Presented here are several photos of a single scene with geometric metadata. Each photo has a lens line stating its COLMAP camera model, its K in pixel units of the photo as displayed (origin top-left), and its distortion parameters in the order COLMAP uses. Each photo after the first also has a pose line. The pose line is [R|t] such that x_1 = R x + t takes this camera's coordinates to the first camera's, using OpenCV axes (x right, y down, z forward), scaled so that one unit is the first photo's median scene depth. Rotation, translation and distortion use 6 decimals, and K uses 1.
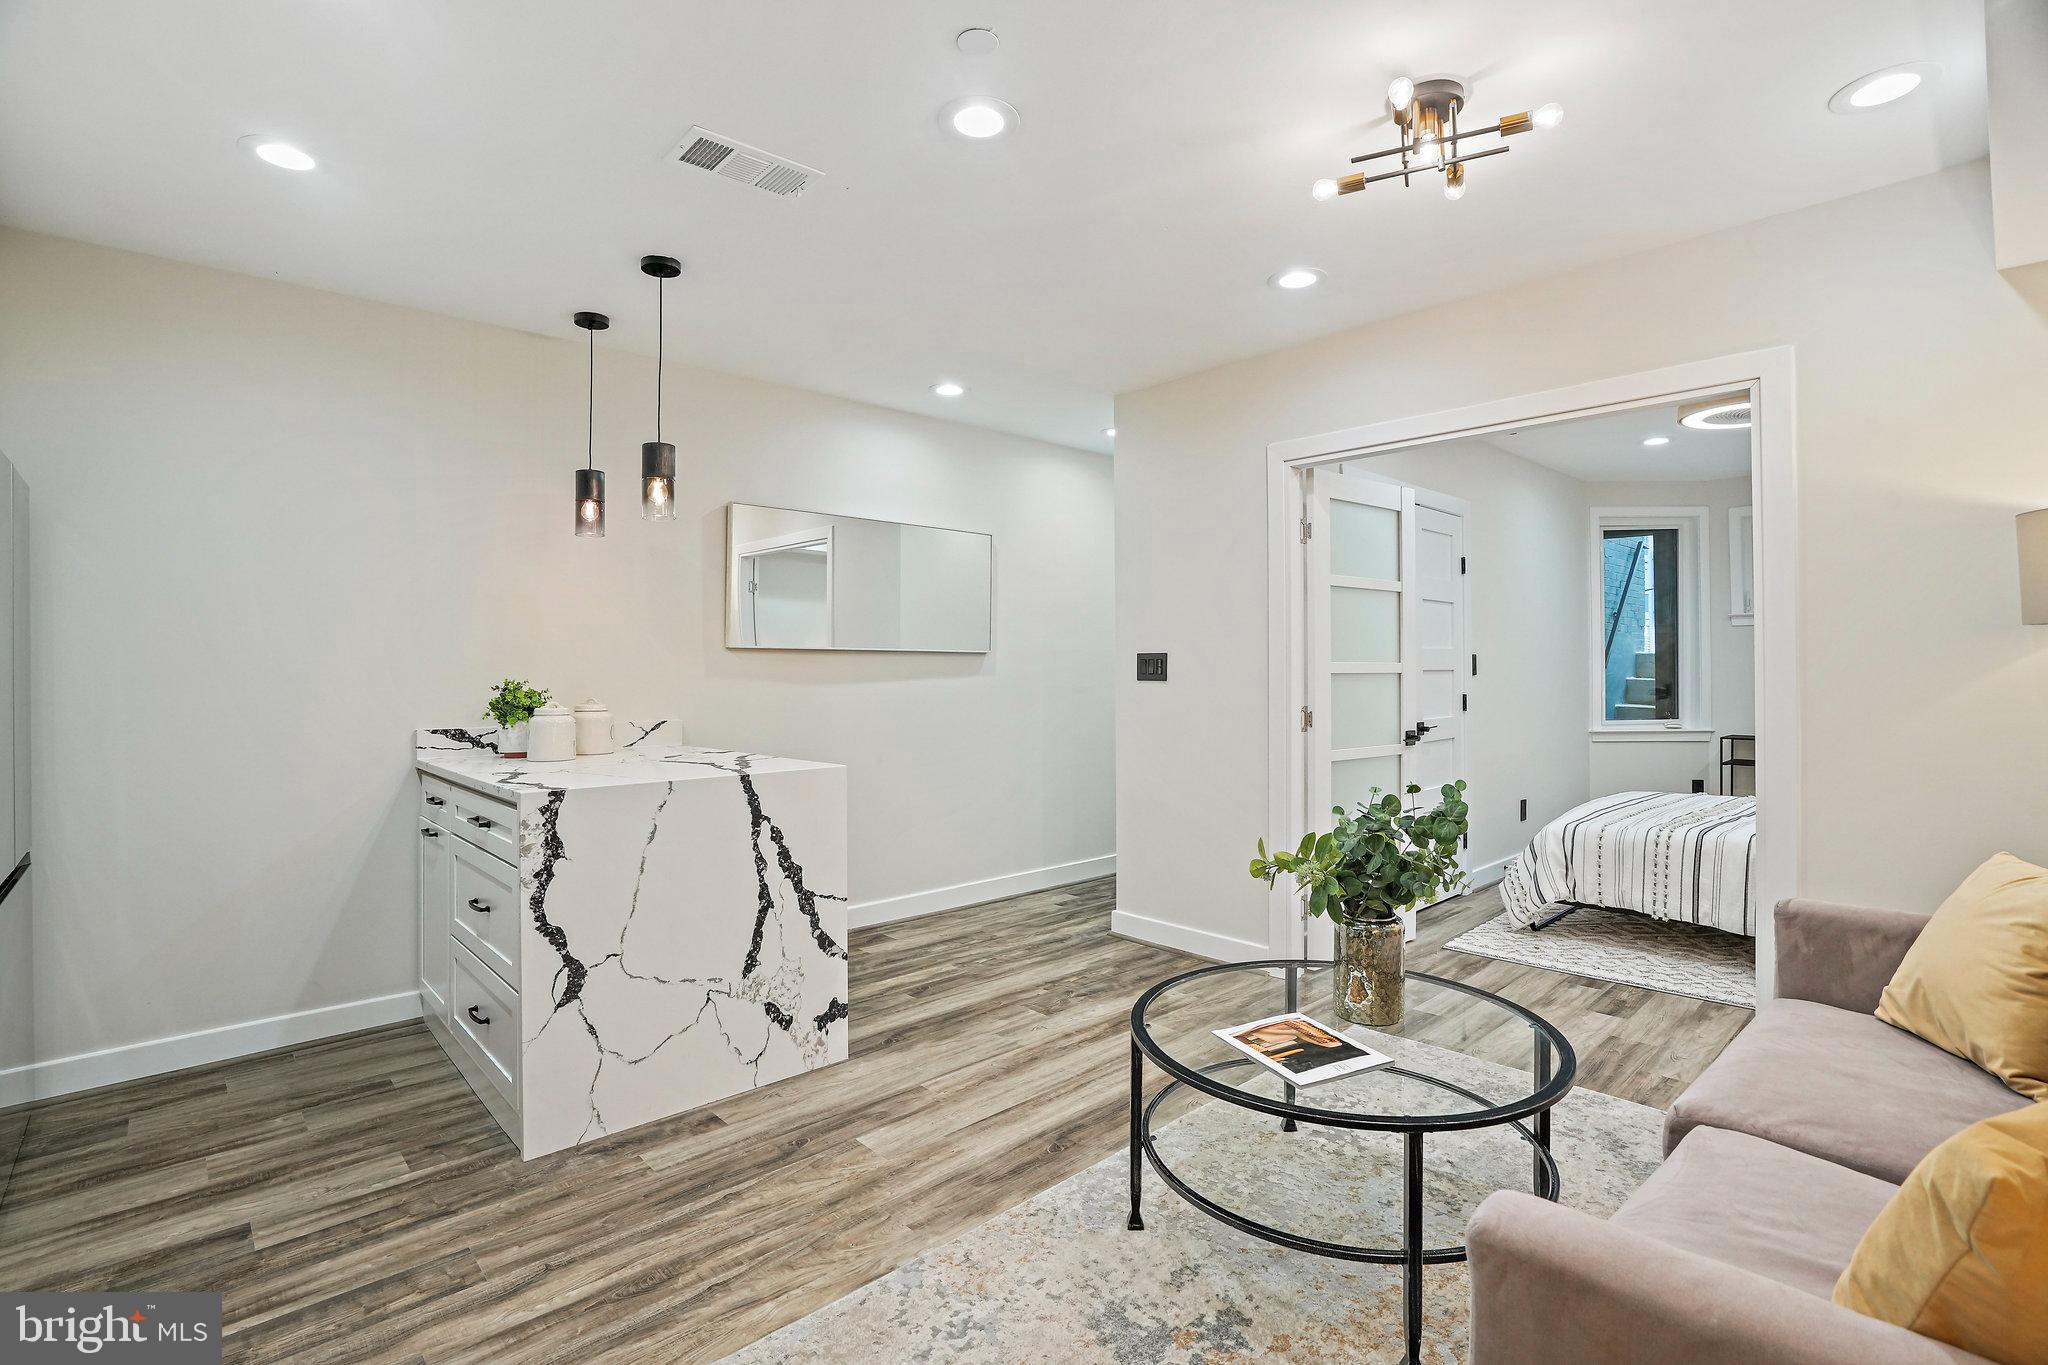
lens RADIAL K [[944.4, 0, 1013.2], [0, 944.4, 672.4], [0, 0, 1]] dist [-0.029776, 0.006994]
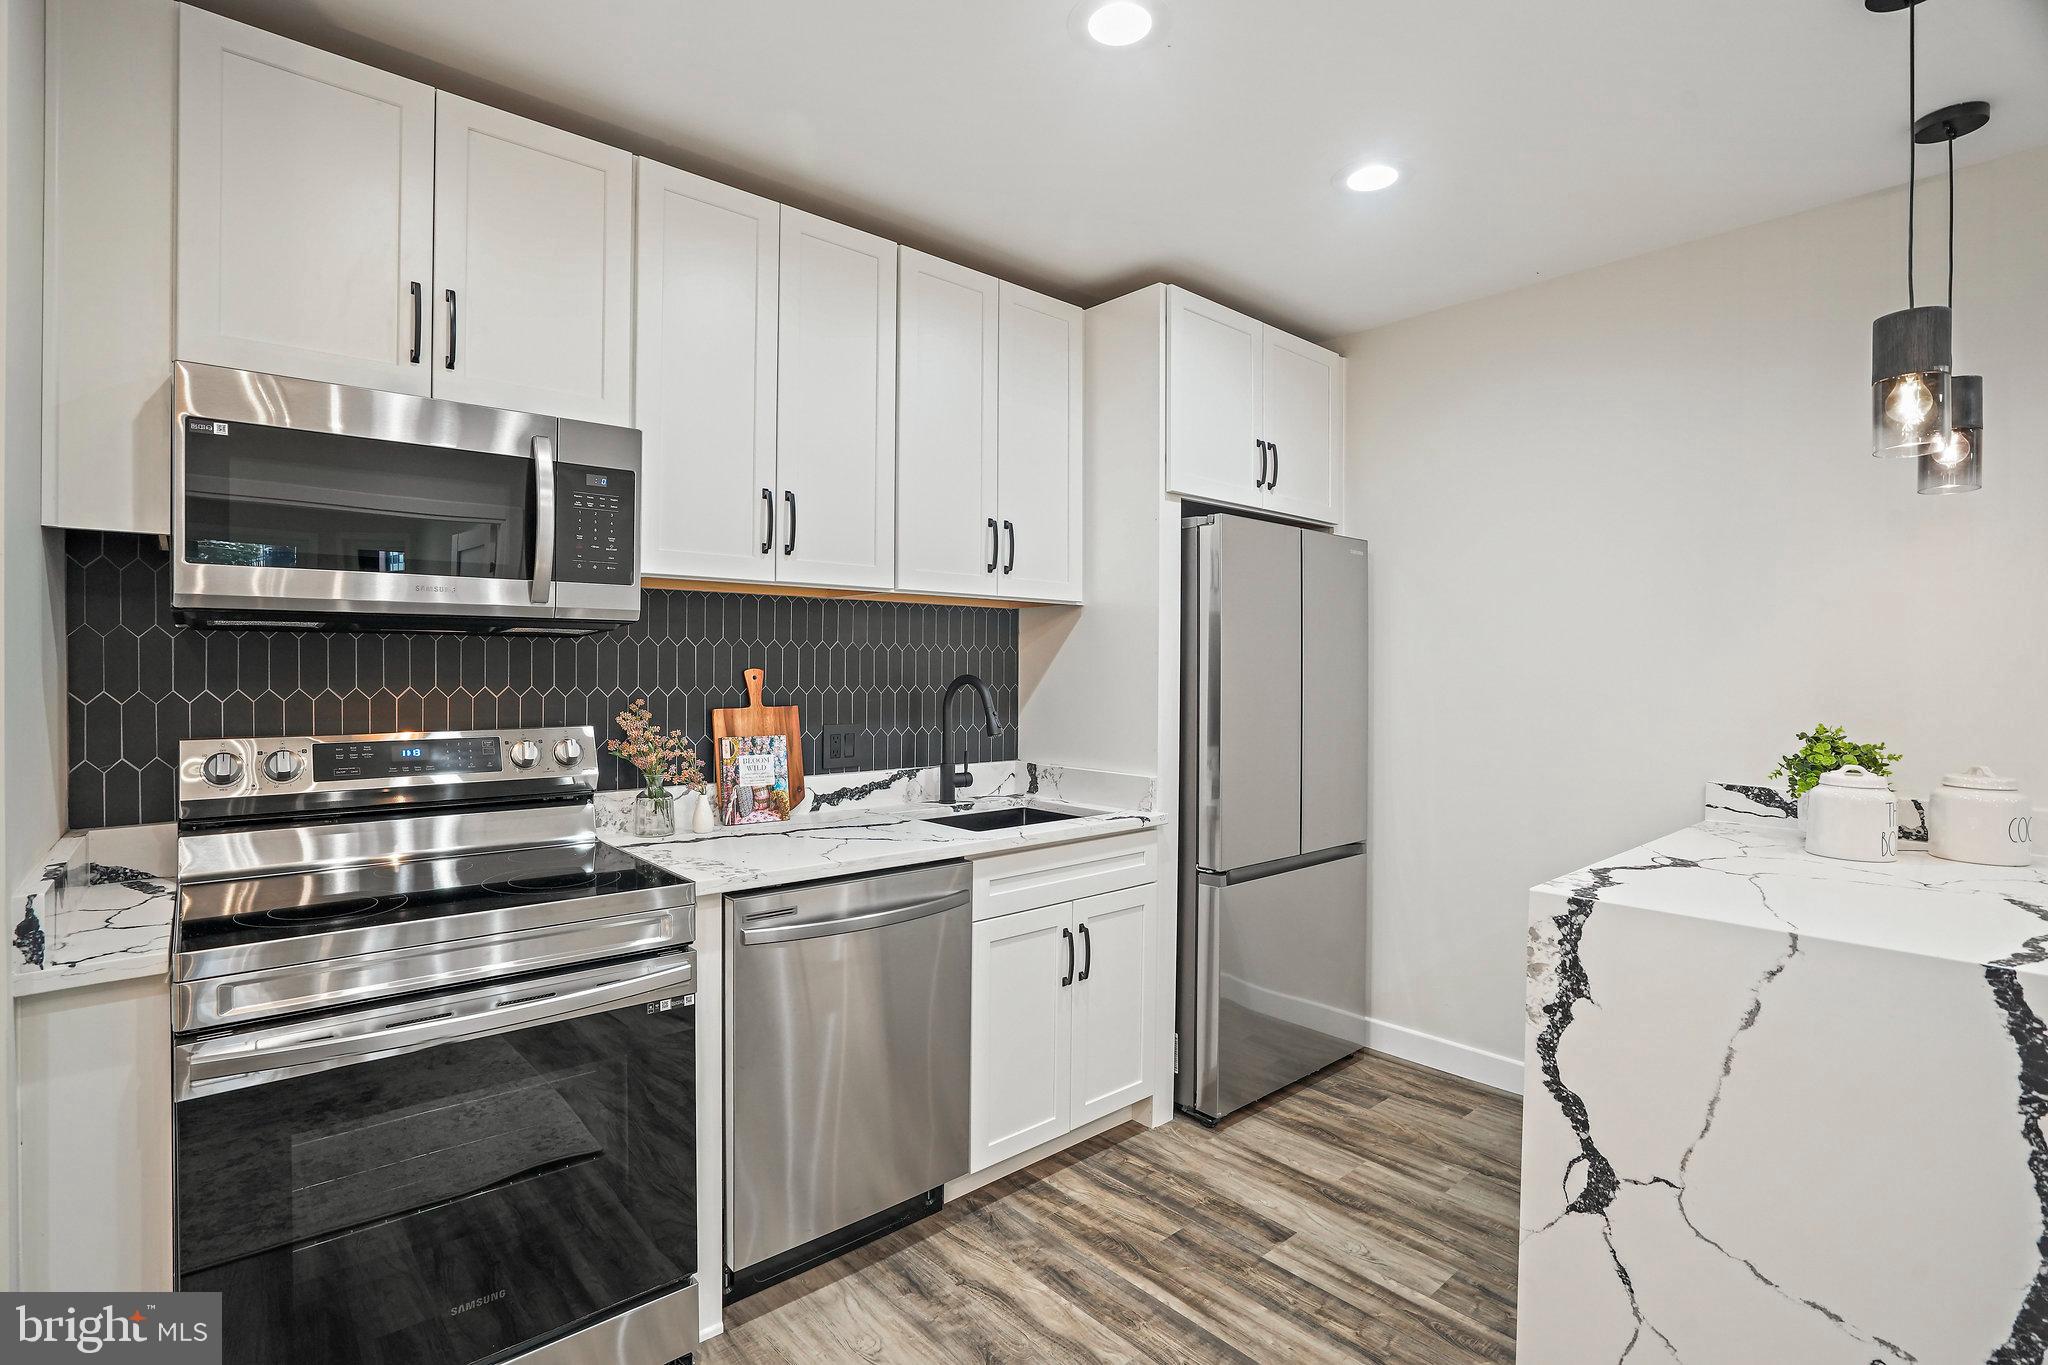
lens RADIAL K [[944.4, 0, 1013.4], [0, 944.4, 679.6], [0, 0, 1]] dist [-0.029776, 0.006994]
pose [[-0.032407, 0.007904, -0.999443, 0.213563], [-0.004470, 0.999958, 0.008053, -0.038872], [0.999465, 0.004729, -0.032371, 0.611505]]
